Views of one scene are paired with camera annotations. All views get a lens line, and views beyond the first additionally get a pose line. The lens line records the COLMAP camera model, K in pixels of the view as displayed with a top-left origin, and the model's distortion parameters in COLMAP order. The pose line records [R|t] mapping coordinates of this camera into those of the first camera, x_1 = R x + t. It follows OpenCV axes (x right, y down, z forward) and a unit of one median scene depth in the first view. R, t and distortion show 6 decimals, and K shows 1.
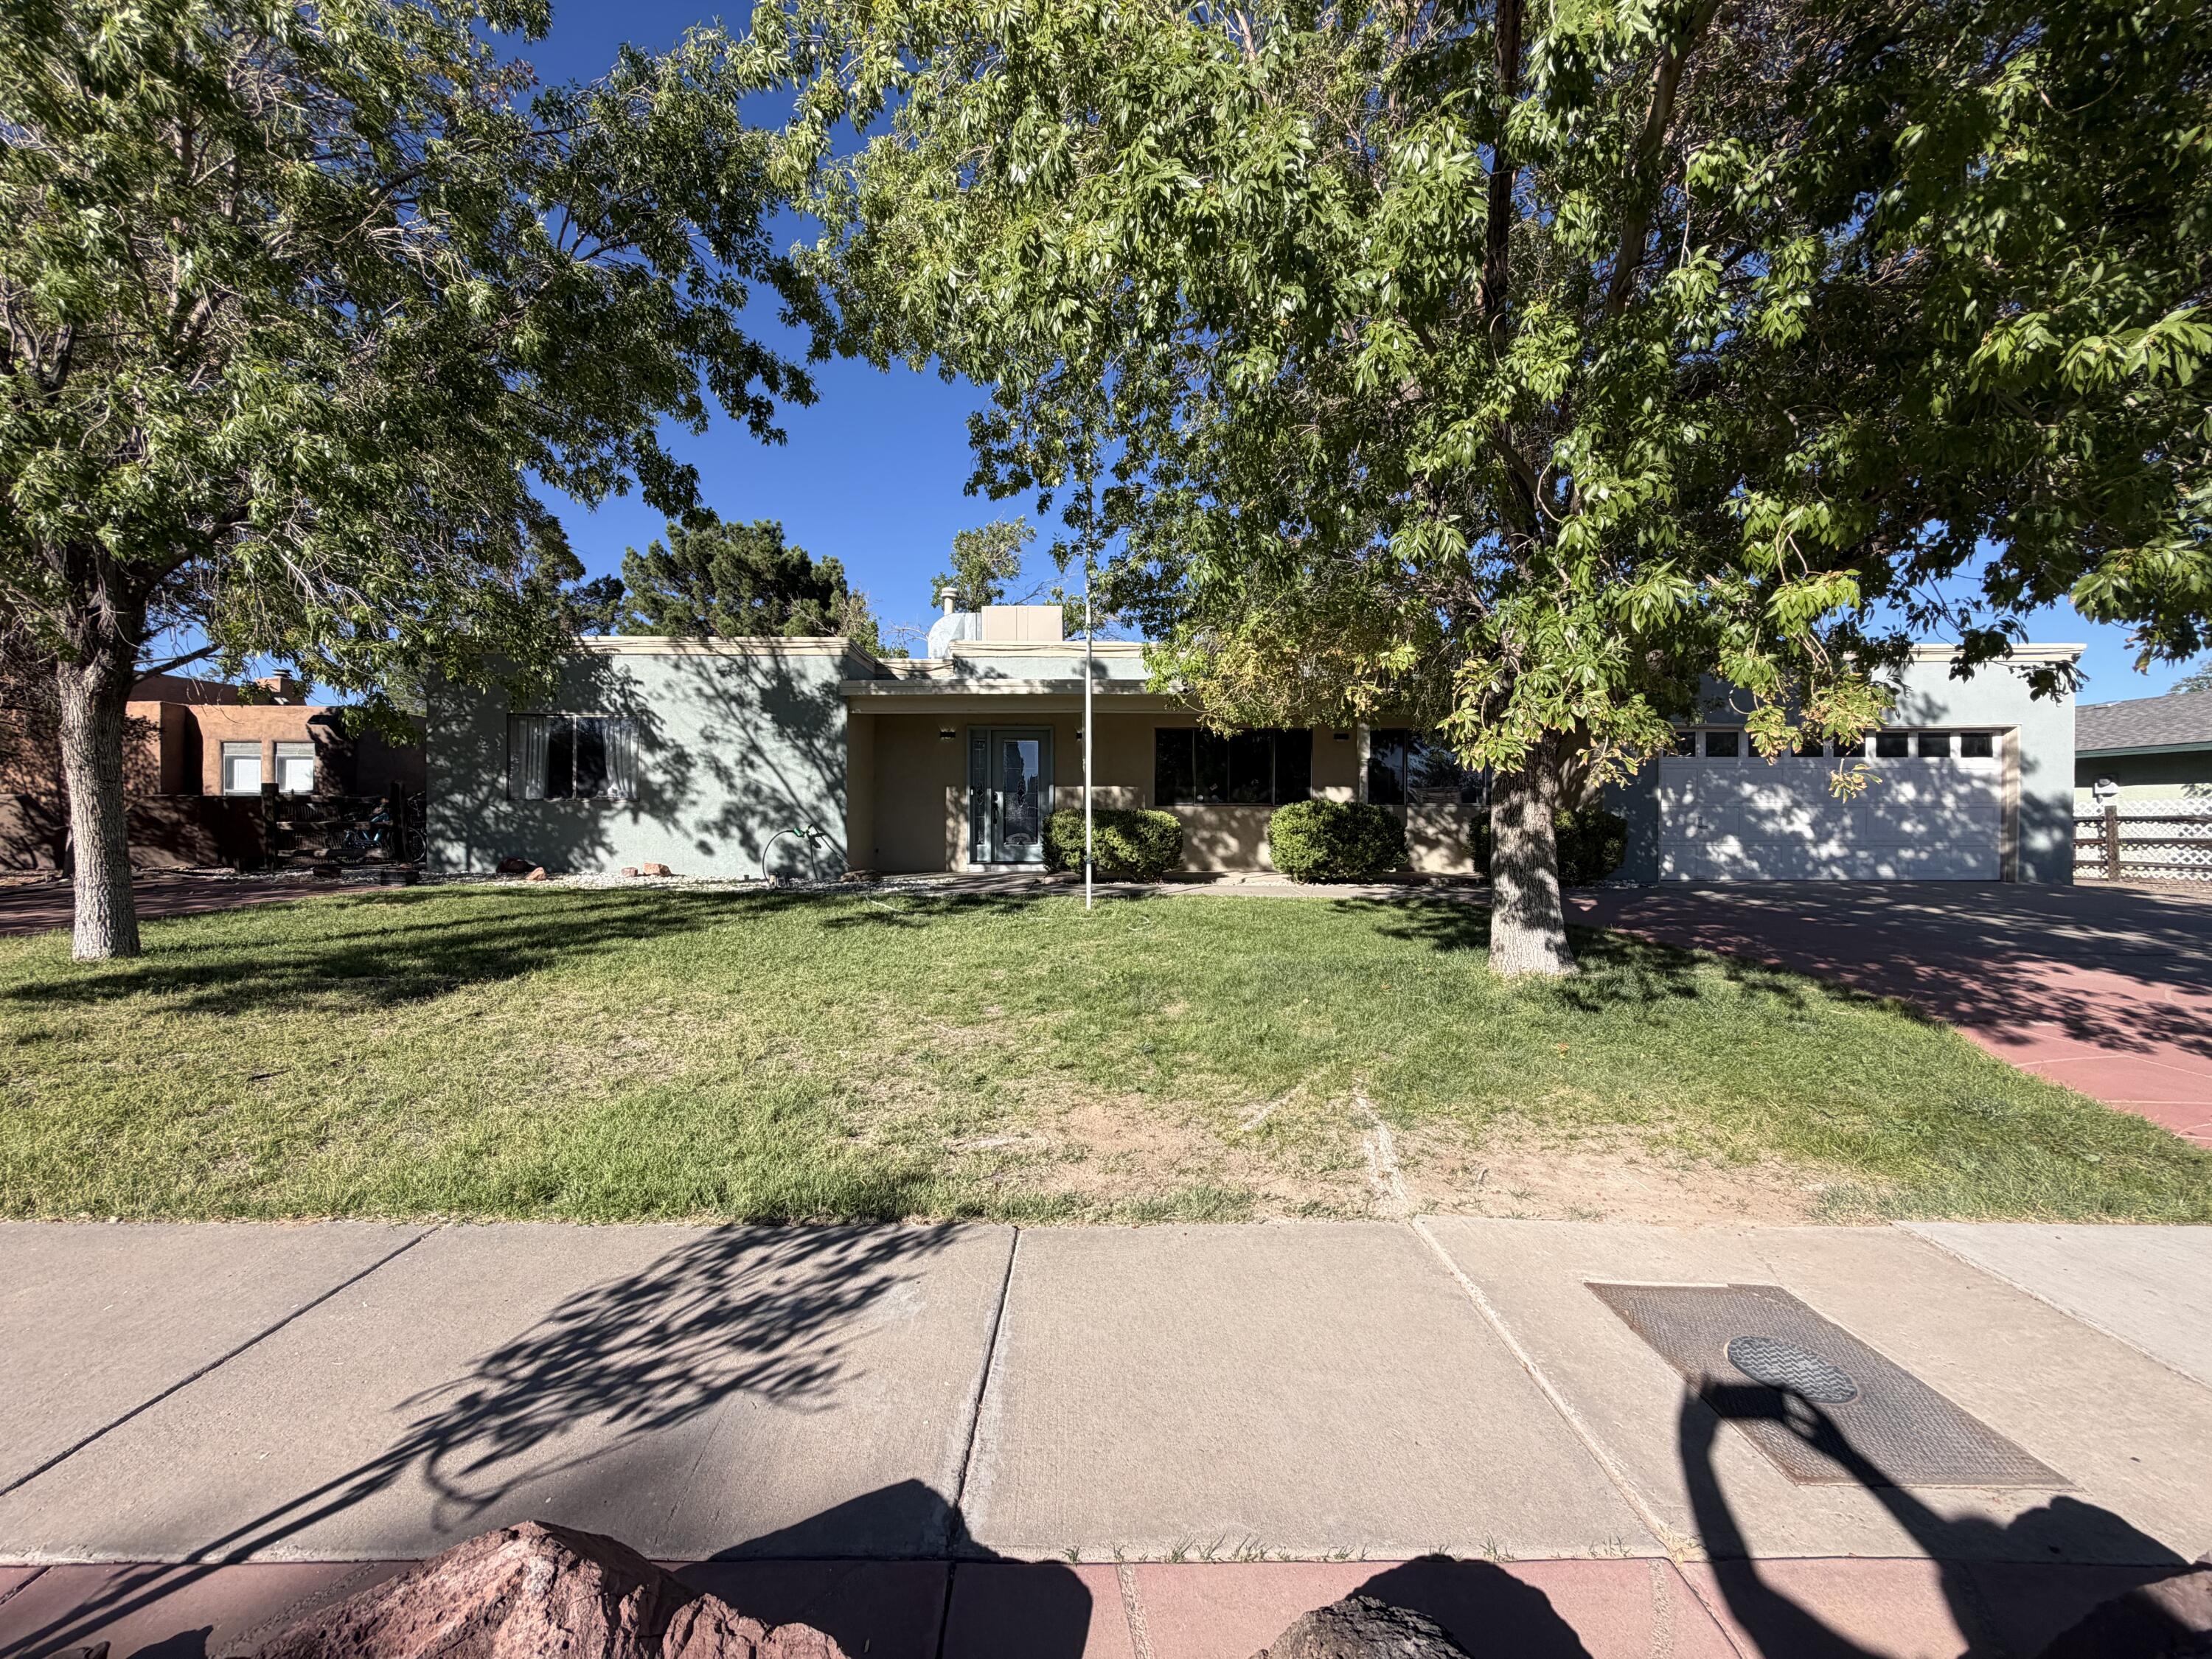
lens RADIAL K [[884.9, 0, 1111.6], [0, 884.9, 828.3], [0, 0, 1]] dist [-0.002011, 0.000161]
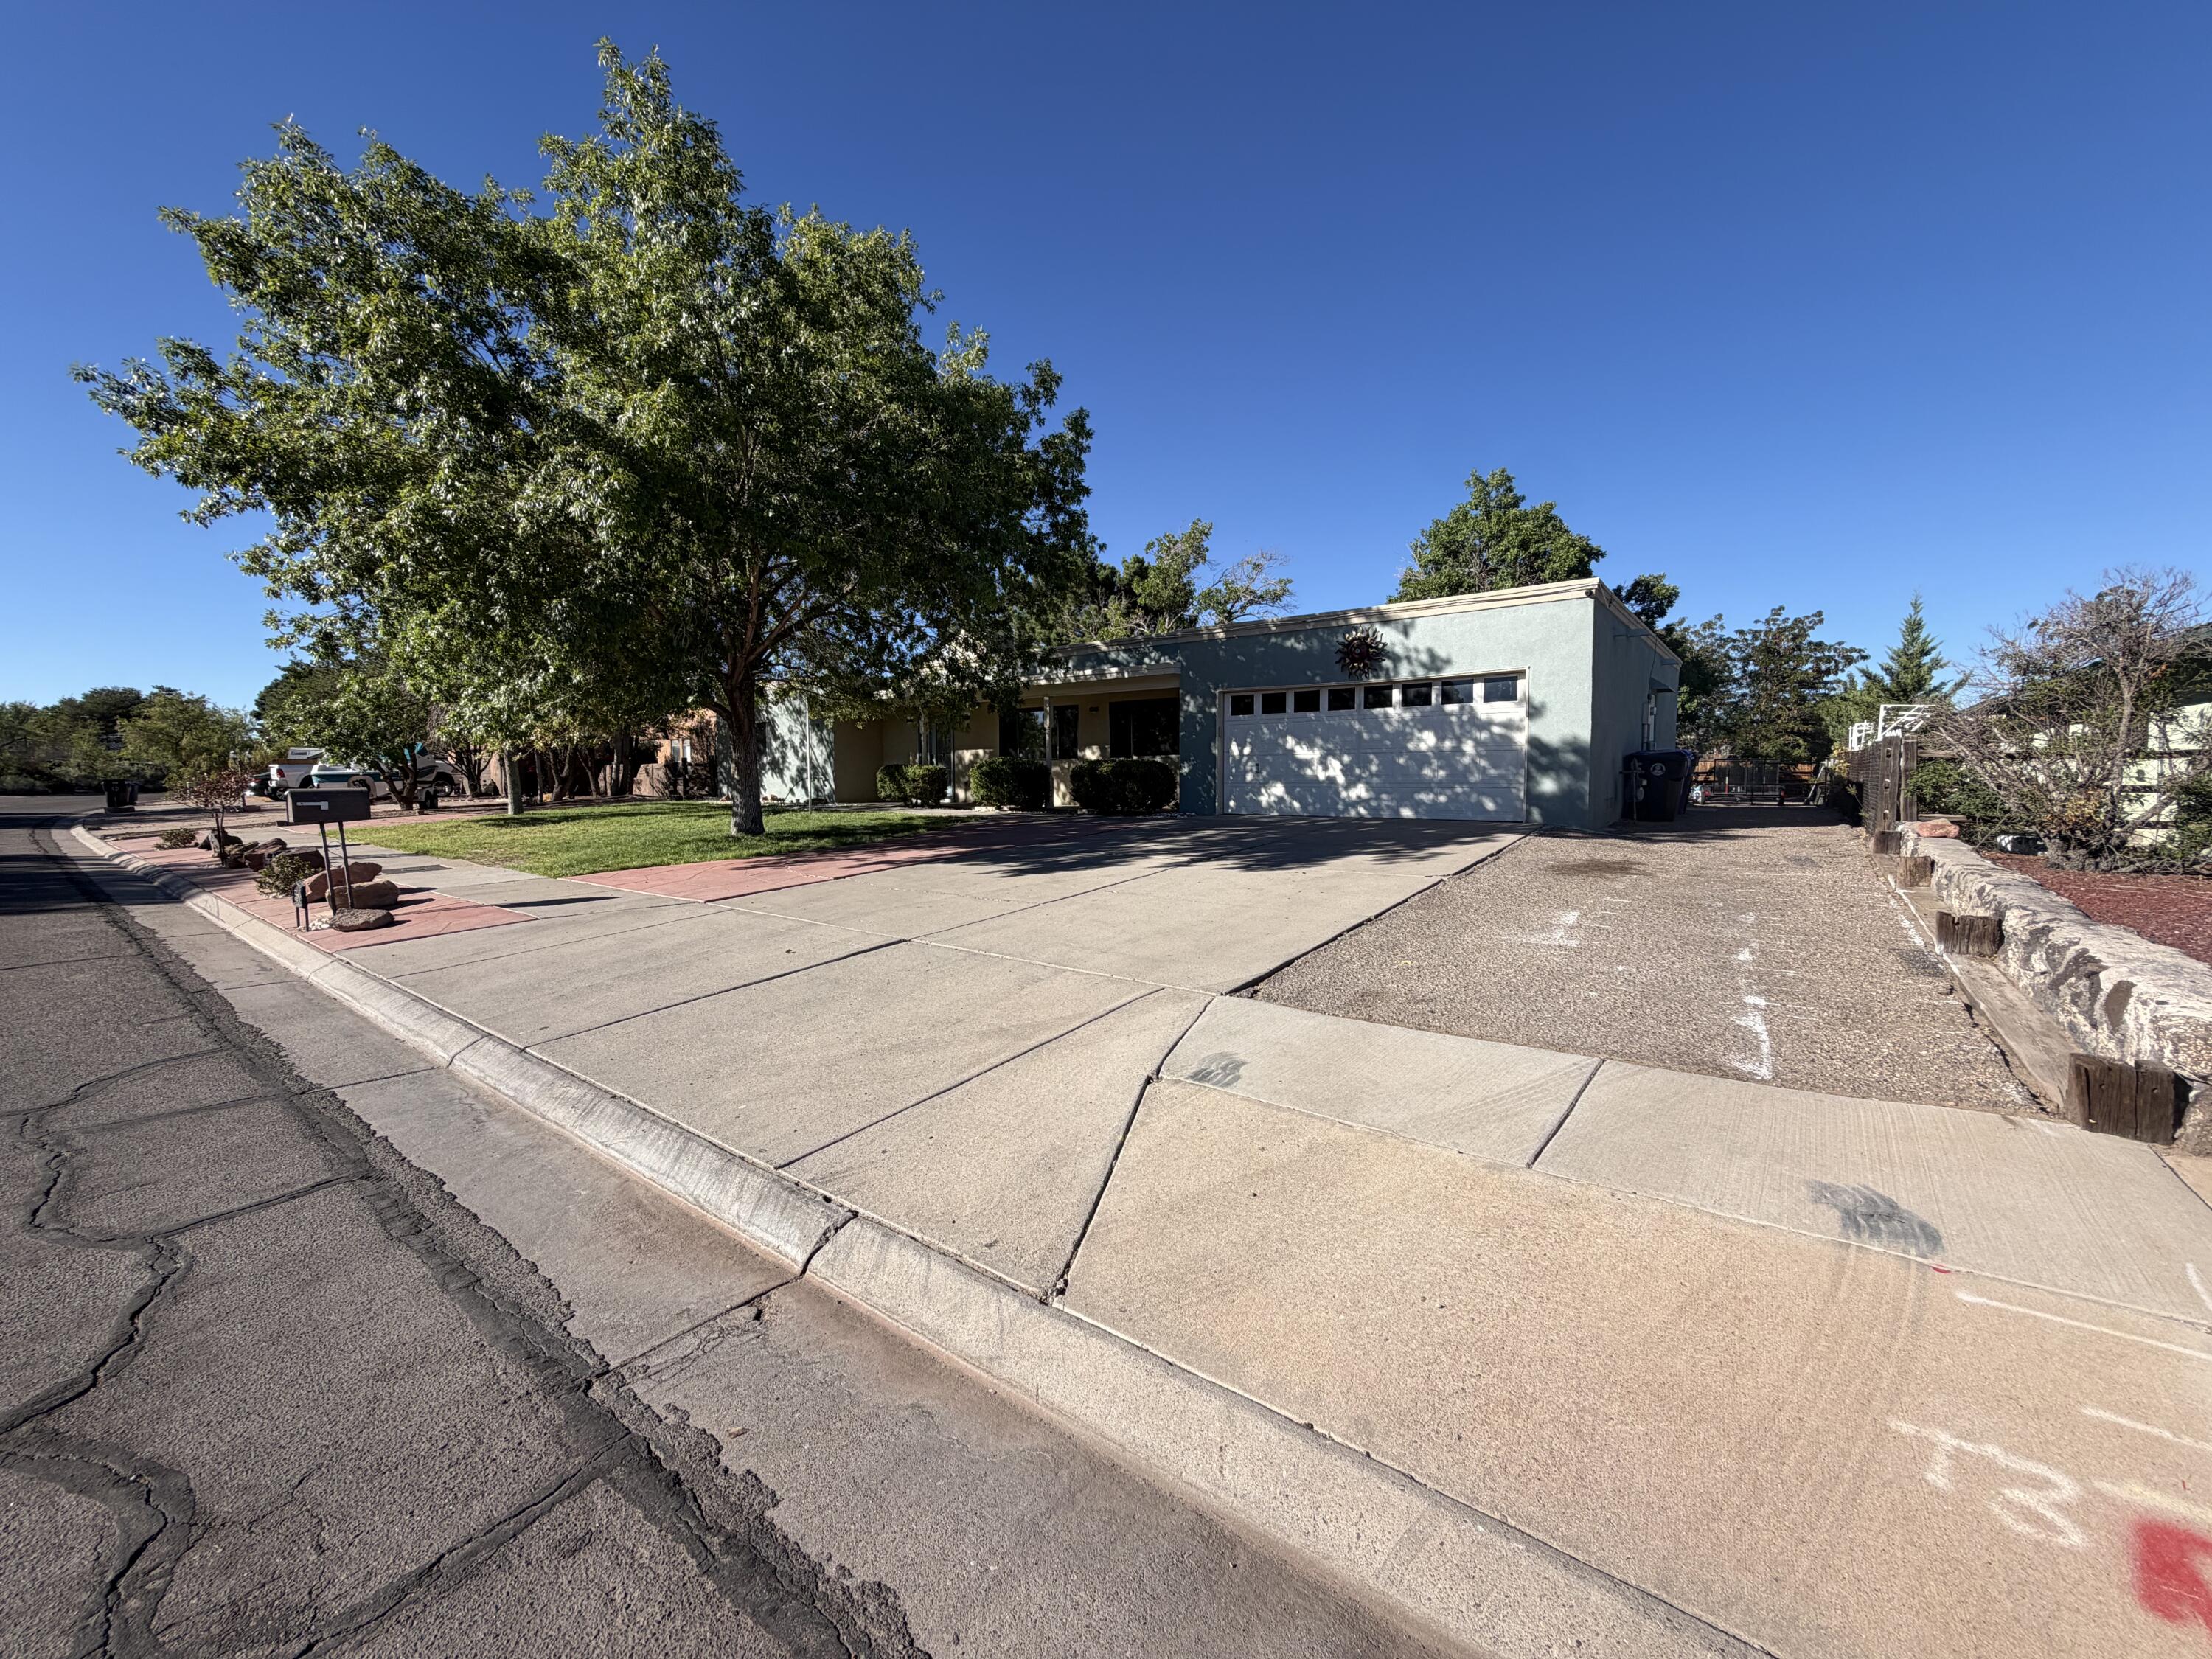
lens RADIAL K [[884.9, 0, 1105.3], [0, 884.9, 834.3], [0, 0, 1]] dist [-0.002011, 0.000161]
pose [[0.767872, 0.036270, -0.639576, 1.293893], [0.004747, 0.998046, 0.062298, 0.005079], [0.640586, -0.050873, 0.766200, -0.082715]]
